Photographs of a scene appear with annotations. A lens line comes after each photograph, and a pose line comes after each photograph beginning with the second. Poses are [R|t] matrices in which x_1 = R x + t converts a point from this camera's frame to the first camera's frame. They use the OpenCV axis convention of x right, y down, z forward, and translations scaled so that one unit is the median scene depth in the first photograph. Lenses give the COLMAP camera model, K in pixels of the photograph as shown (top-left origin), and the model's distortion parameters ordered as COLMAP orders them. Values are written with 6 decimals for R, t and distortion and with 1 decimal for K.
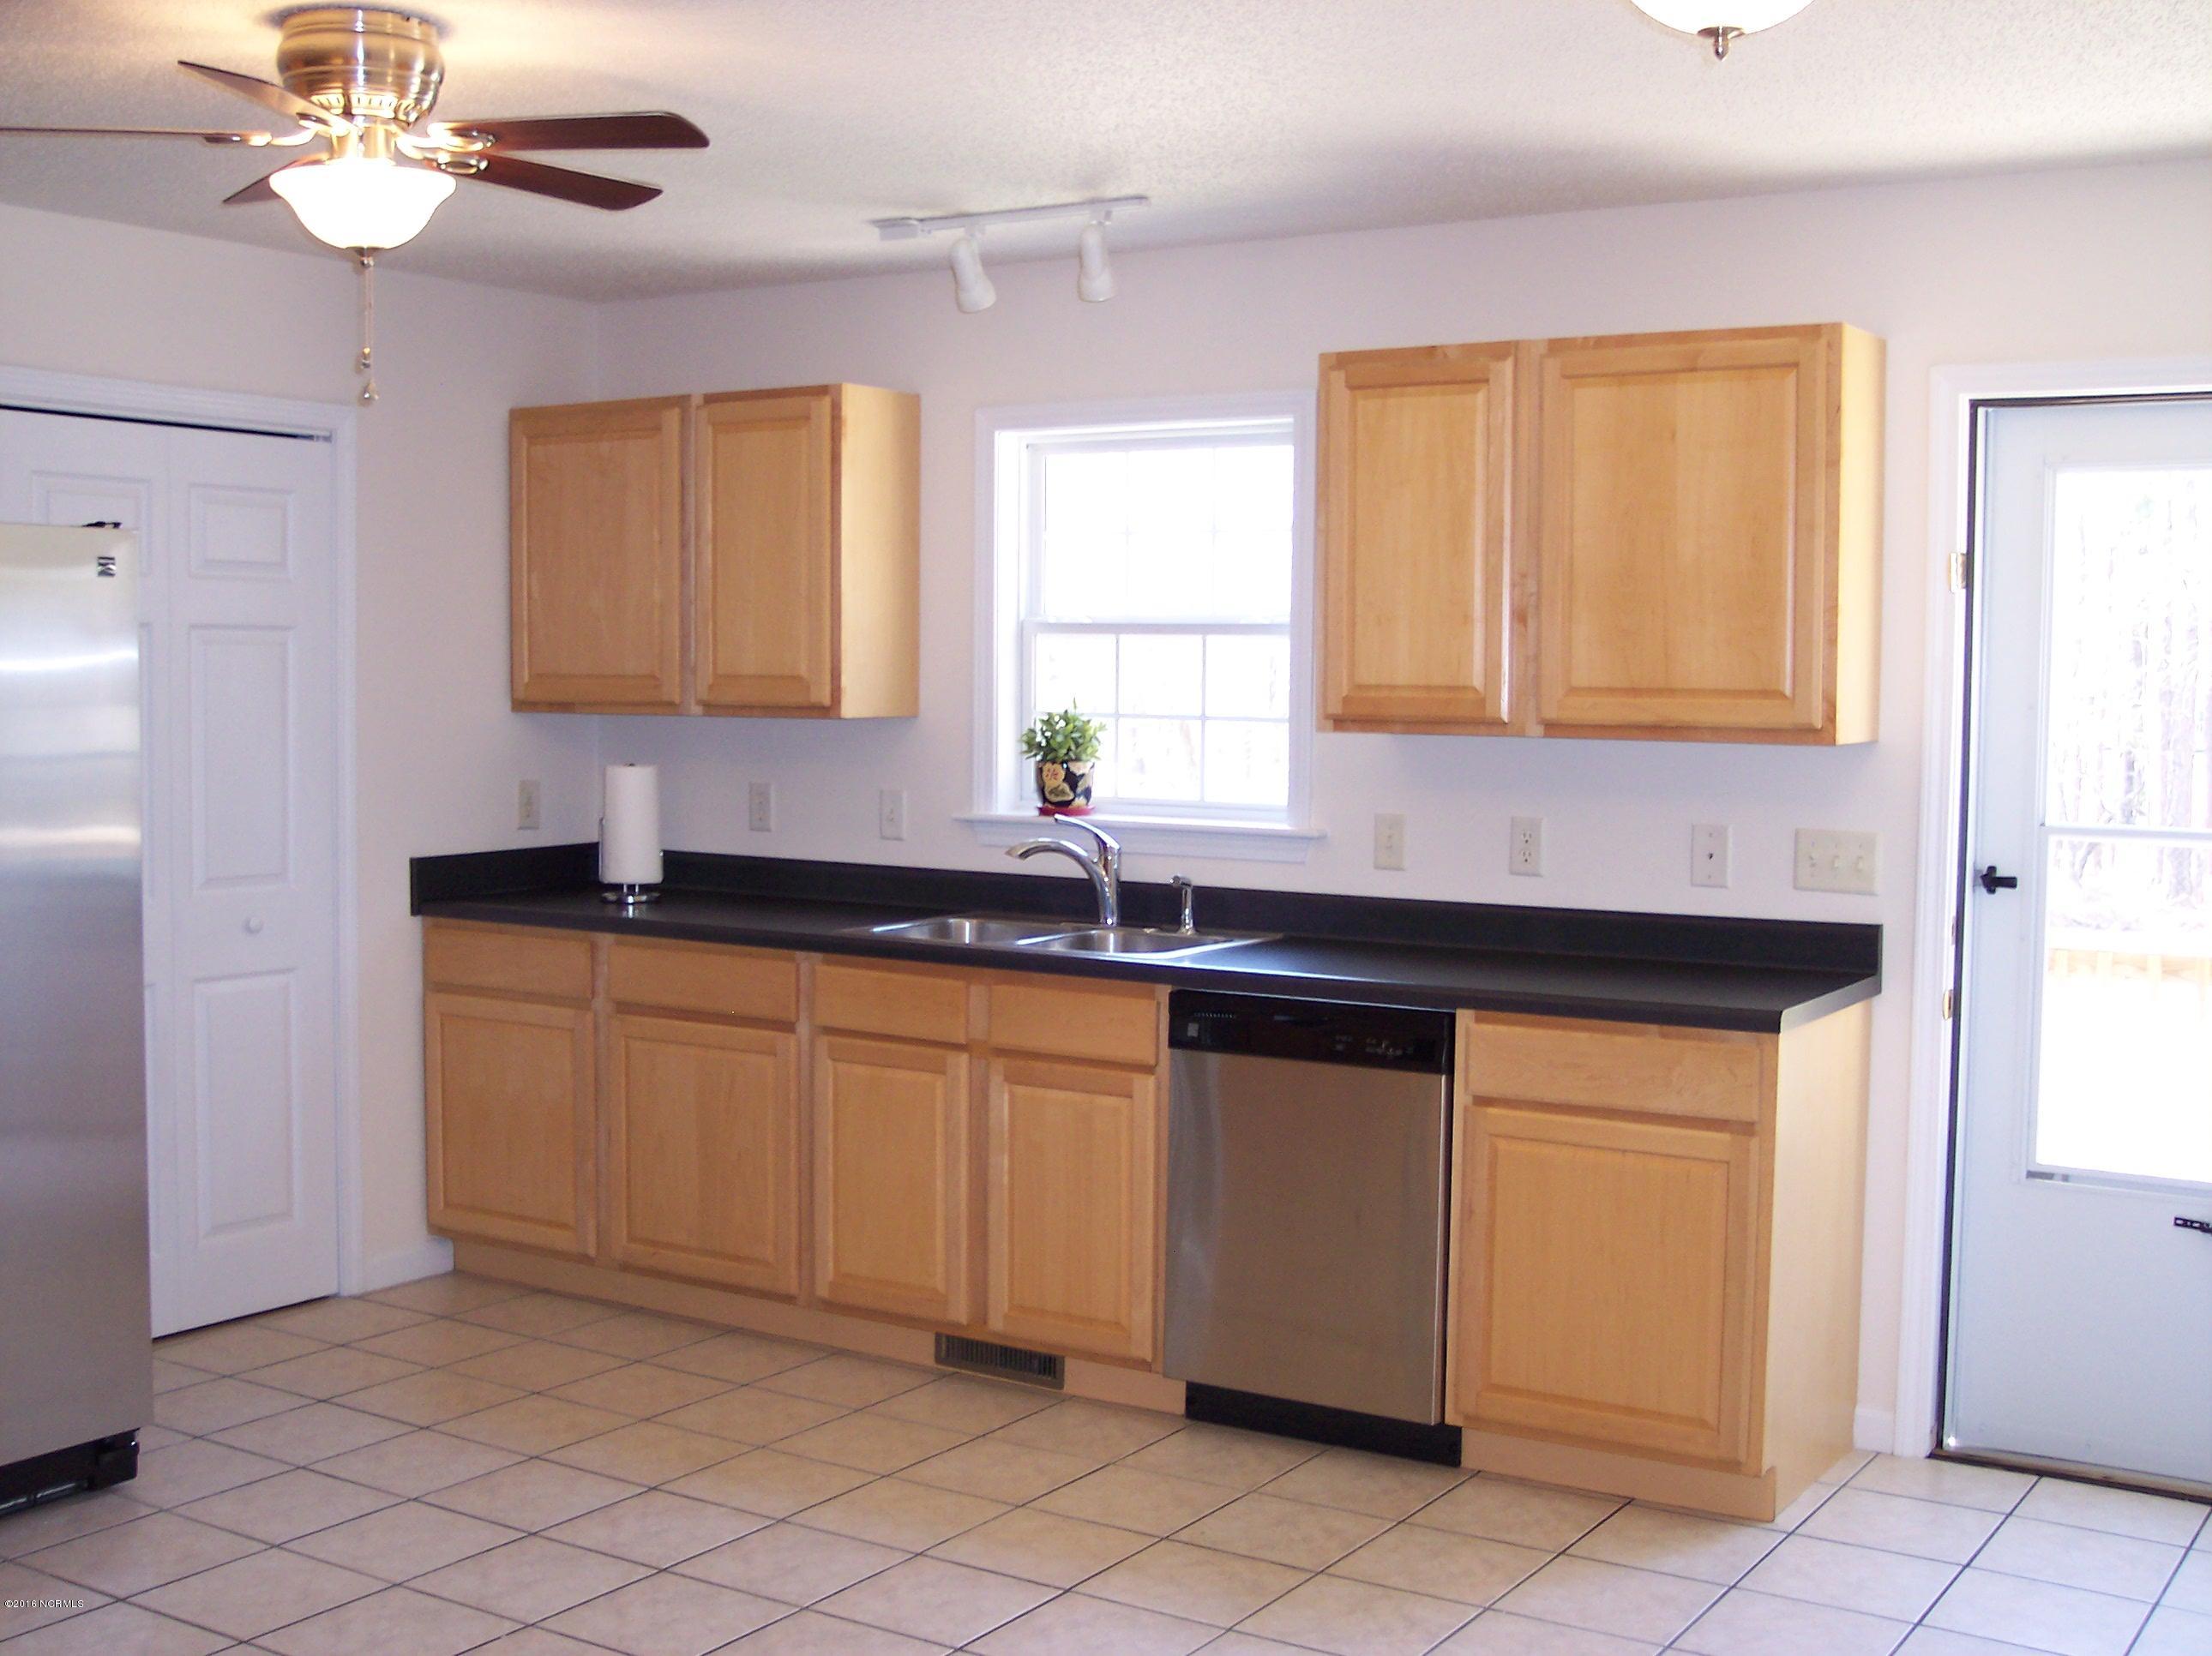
lens RADIAL K [[2531.4, 0, 1106.0], [0, 2531.4, 828.0], [0, 0, 1]] dist [-0.152841, 0.269726]
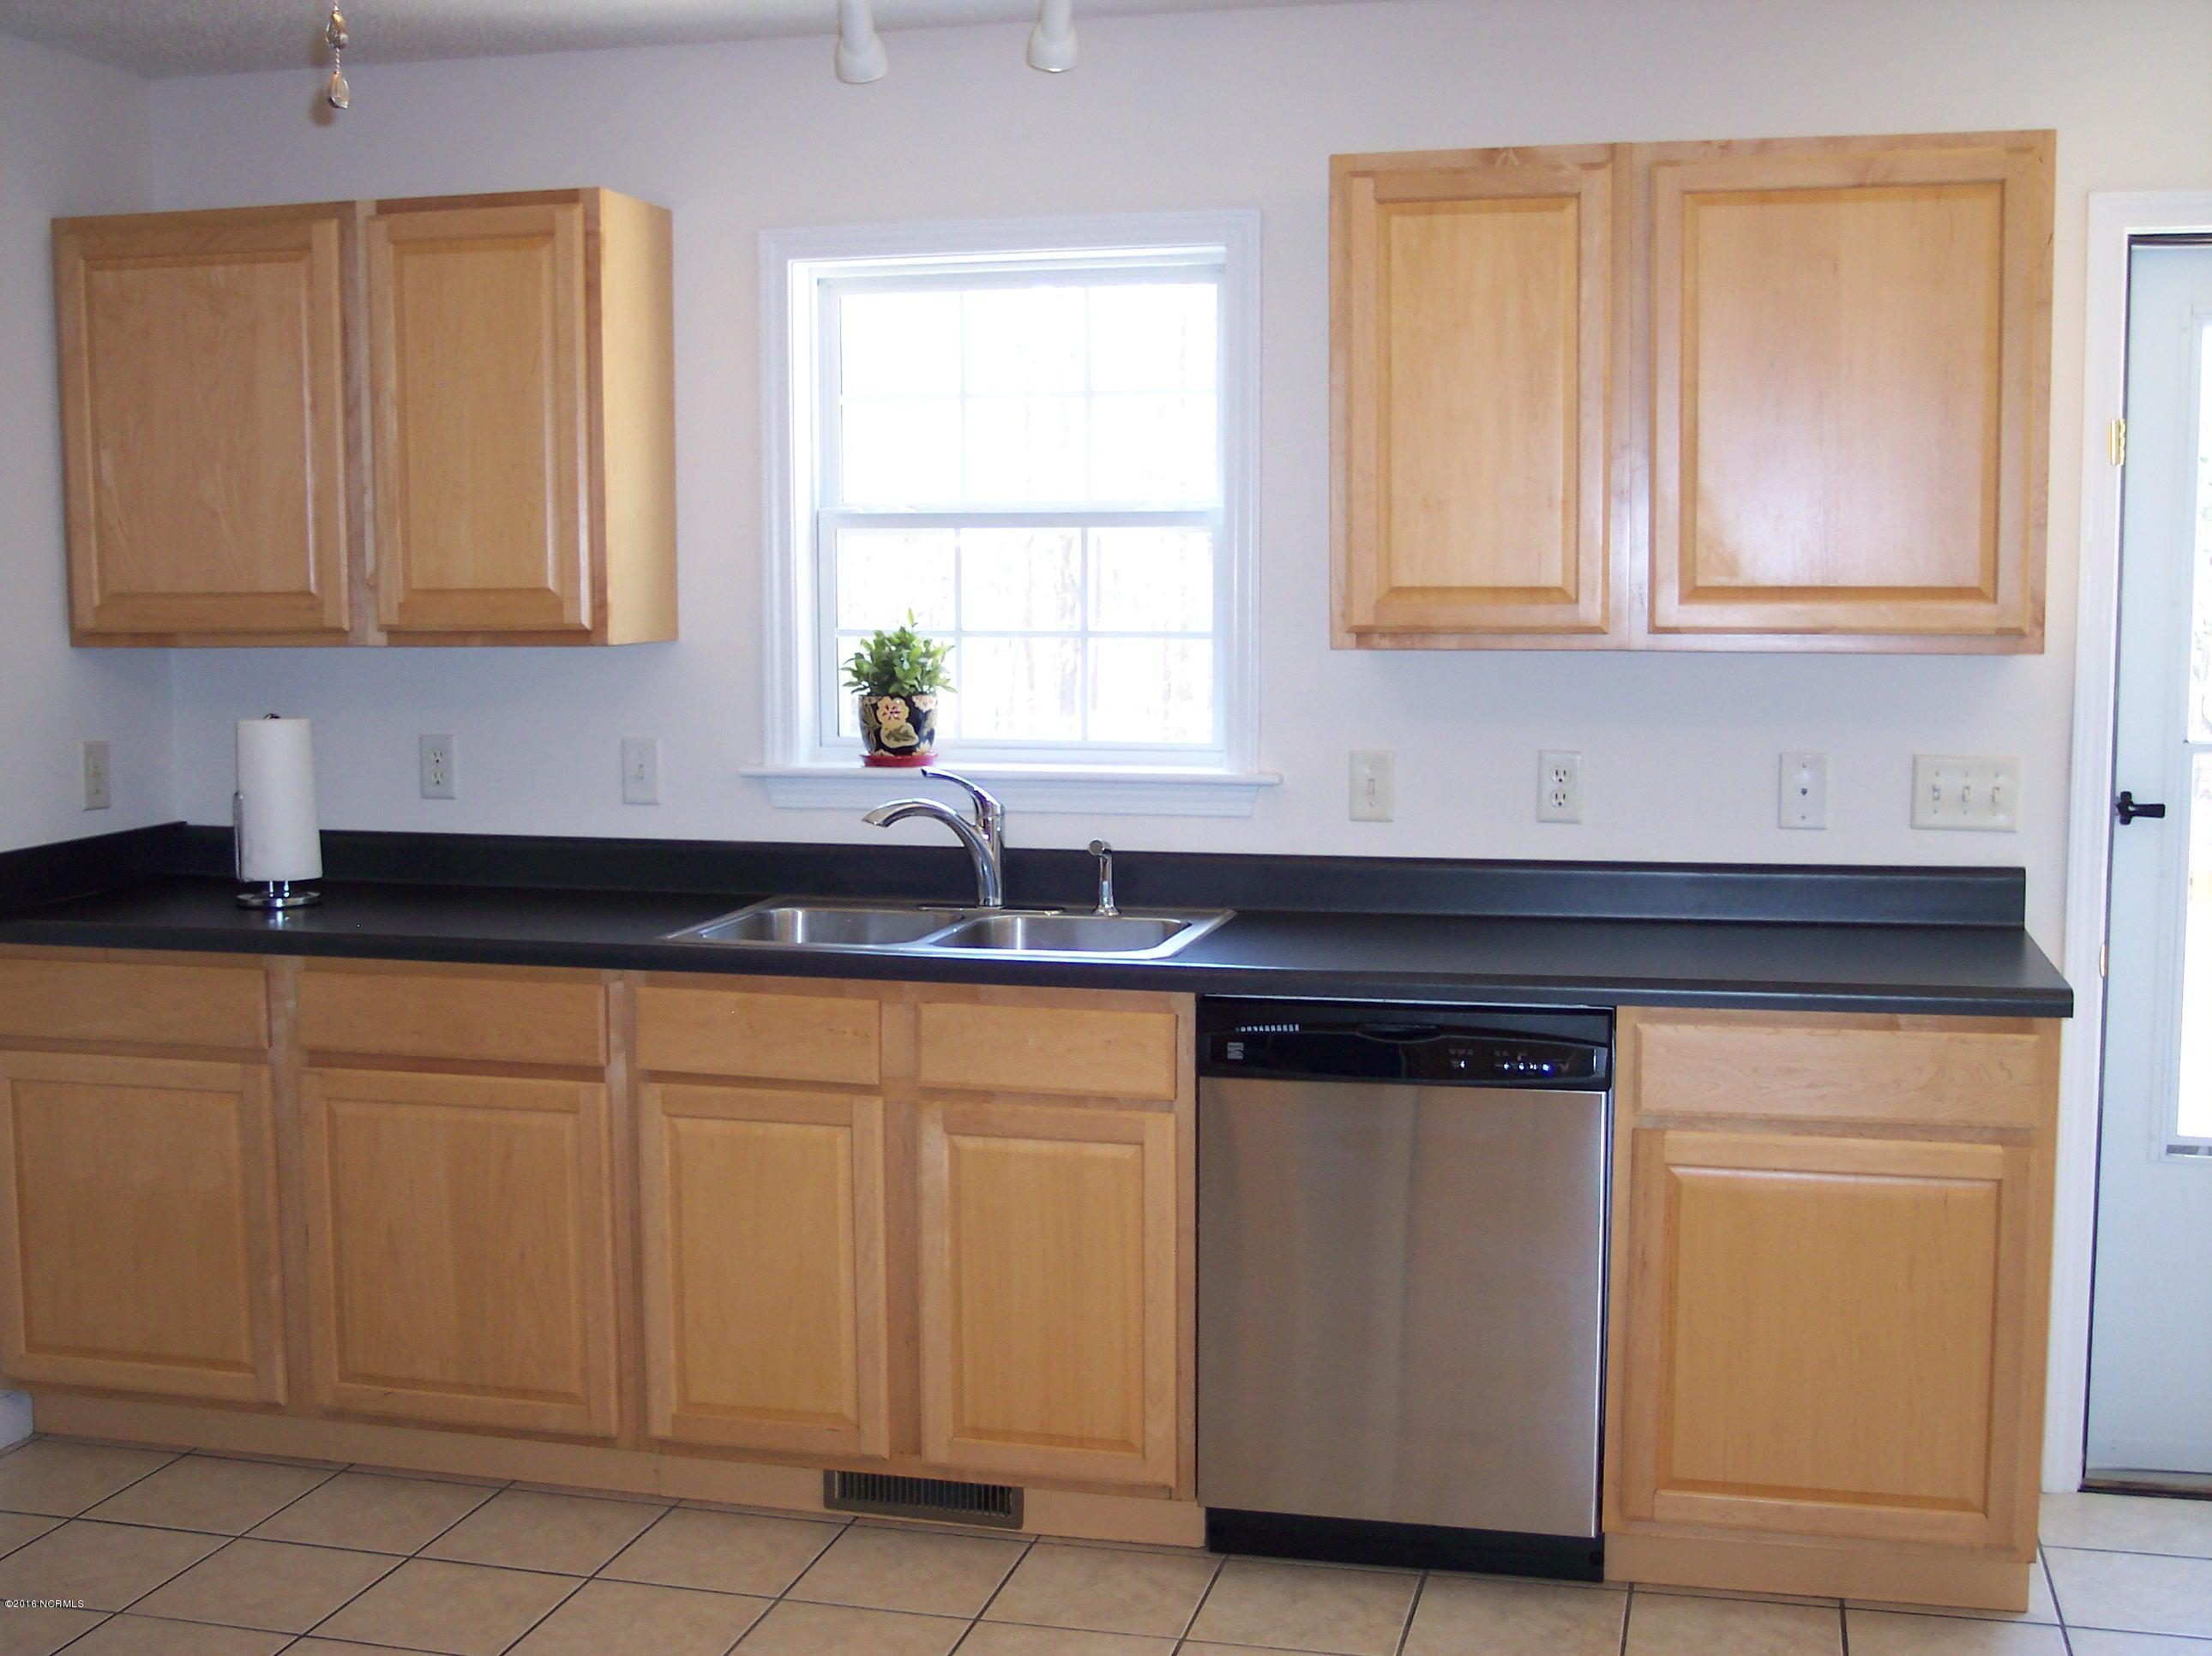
lens RADIAL K [[2531.4, 0, 1106.0], [0, 2531.4, 828.0], [0, 0, 1]] dist [-0.152841, 0.269726]
pose [[0.947259, -0.044811, 0.317320, -0.215438], [0.033175, 0.998567, 0.041982, -0.017274], [-0.318746, -0.029240, 0.947389, 0.274295]]
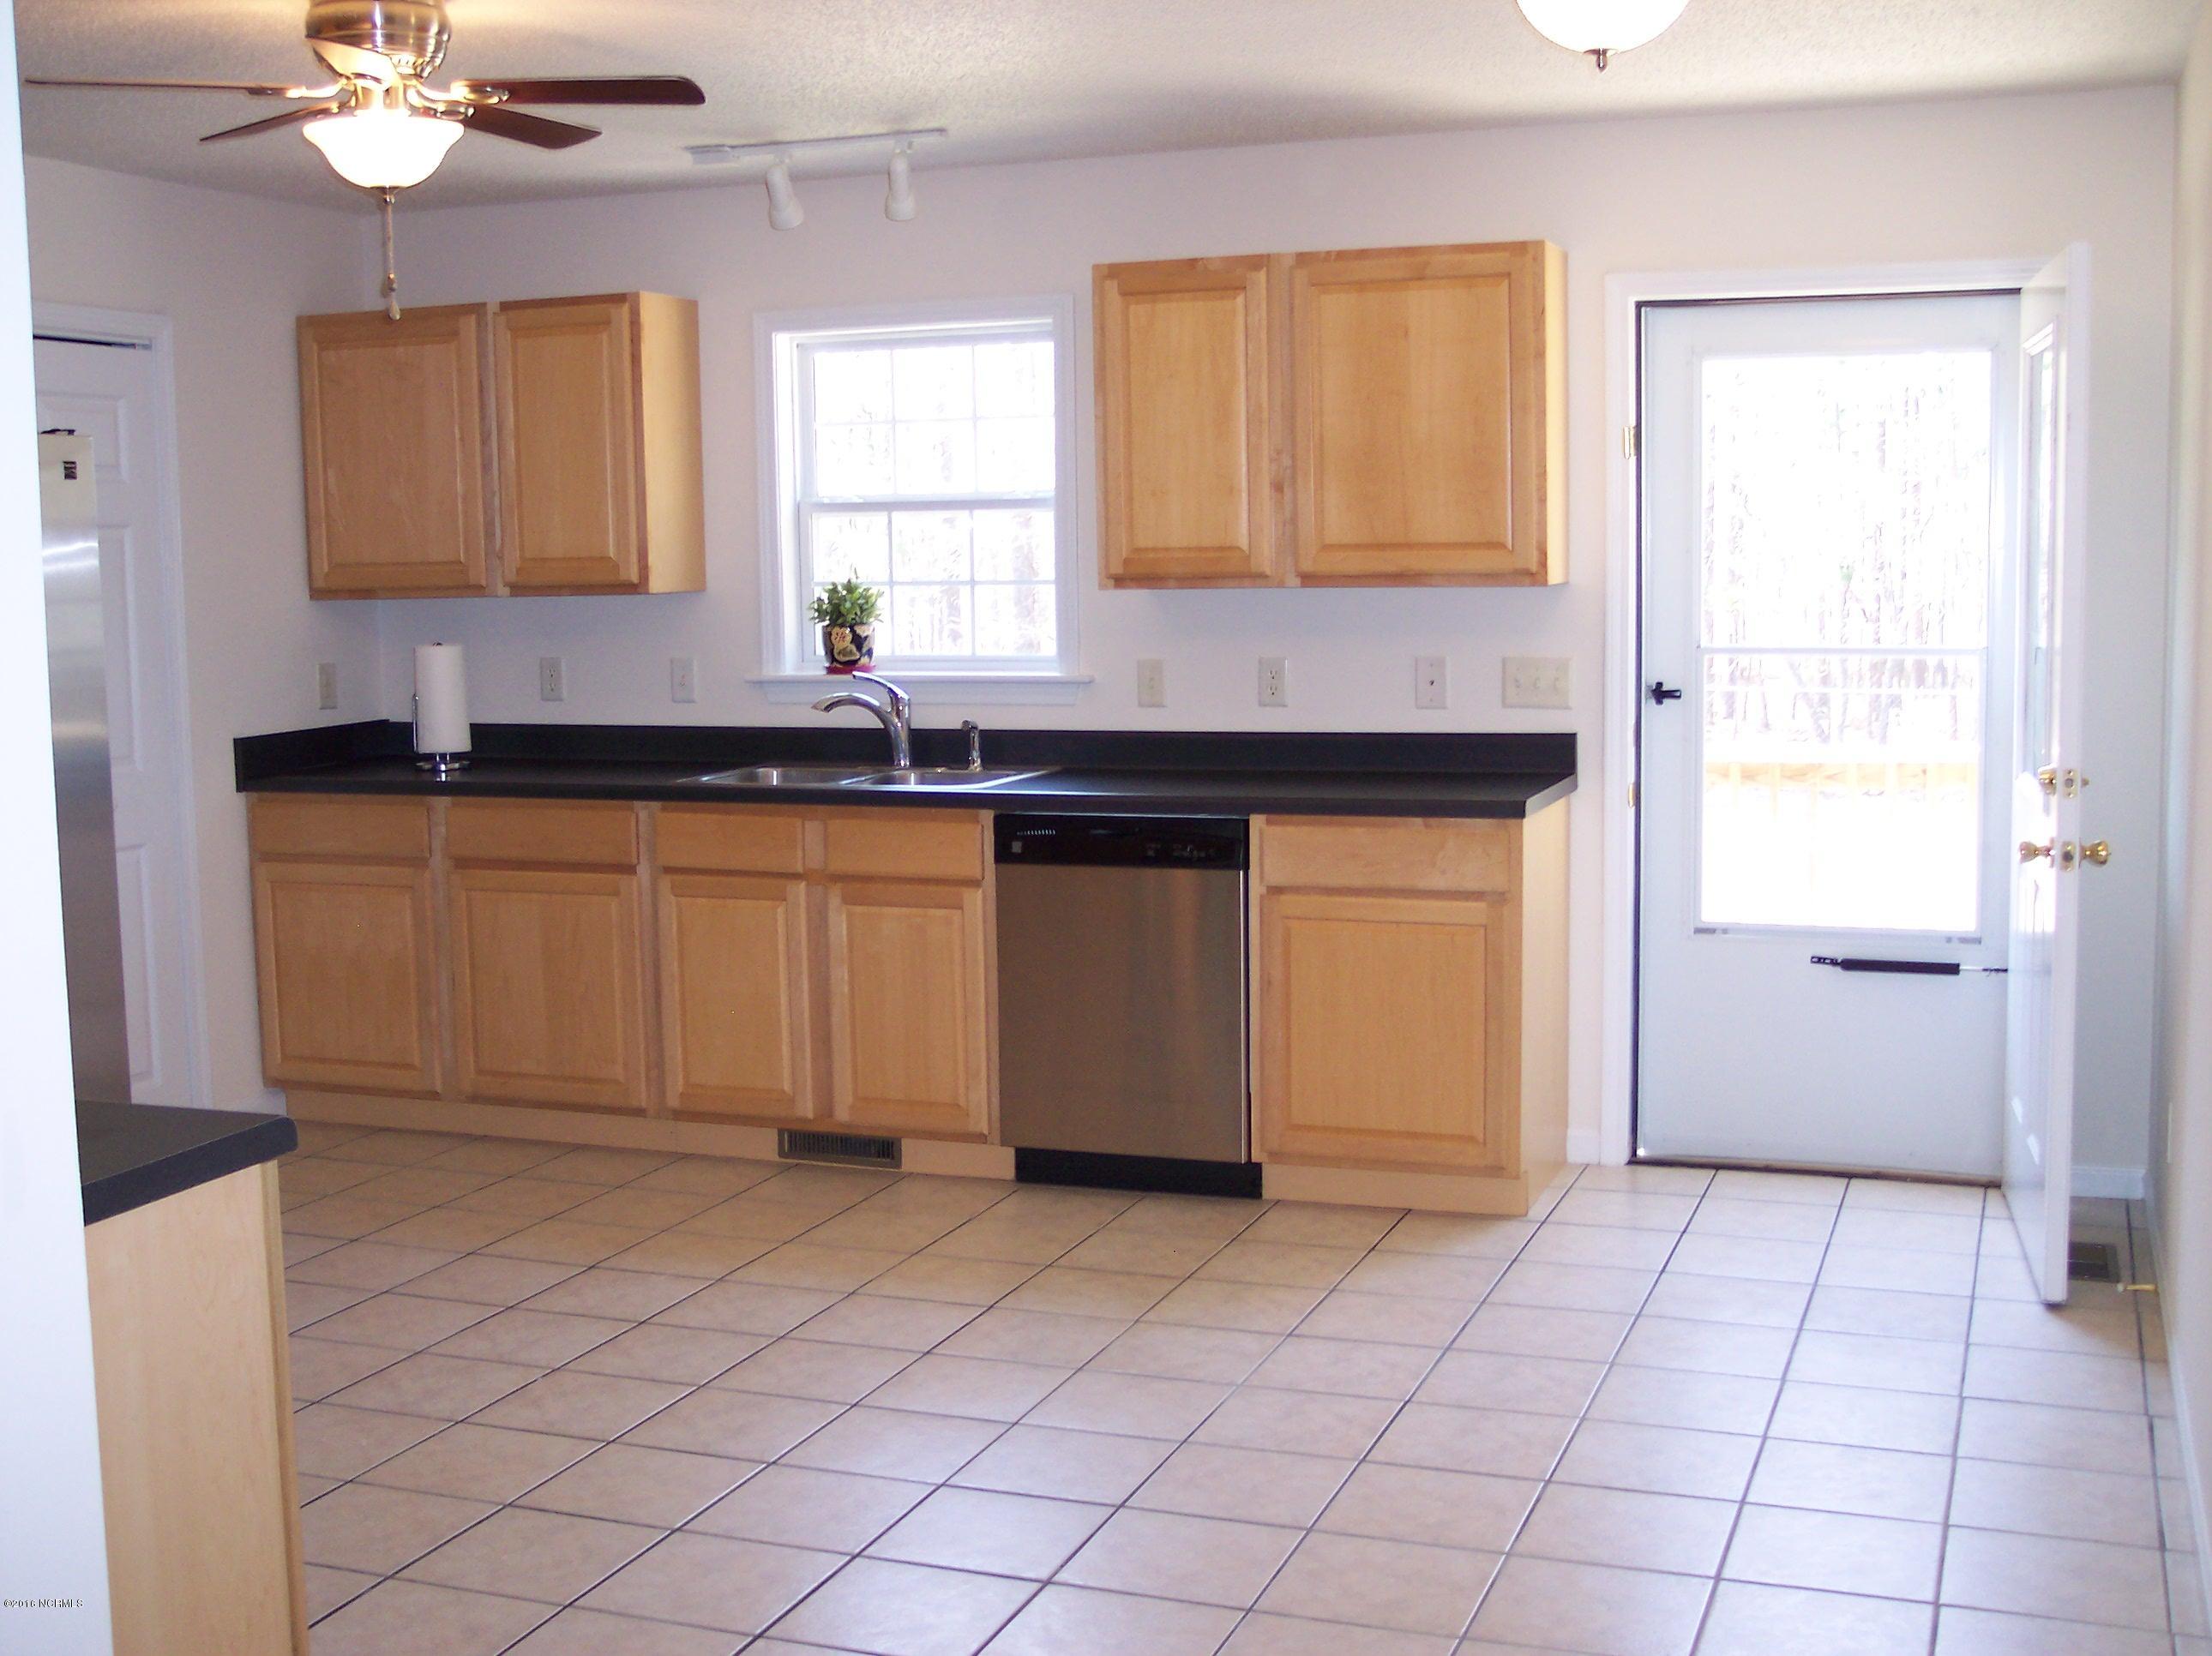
lens RADIAL K [[2531.4, 0, 1106.0], [0, 2531.4, 828.0], [0, 0, 1]] dist [-0.152841, 0.269726]
pose [[0.977258, -0.048877, 0.206342, -0.151155], [0.039191, 0.997941, 0.050772, 0.012017], [-0.208399, -0.041530, 0.977162, -0.139254]]
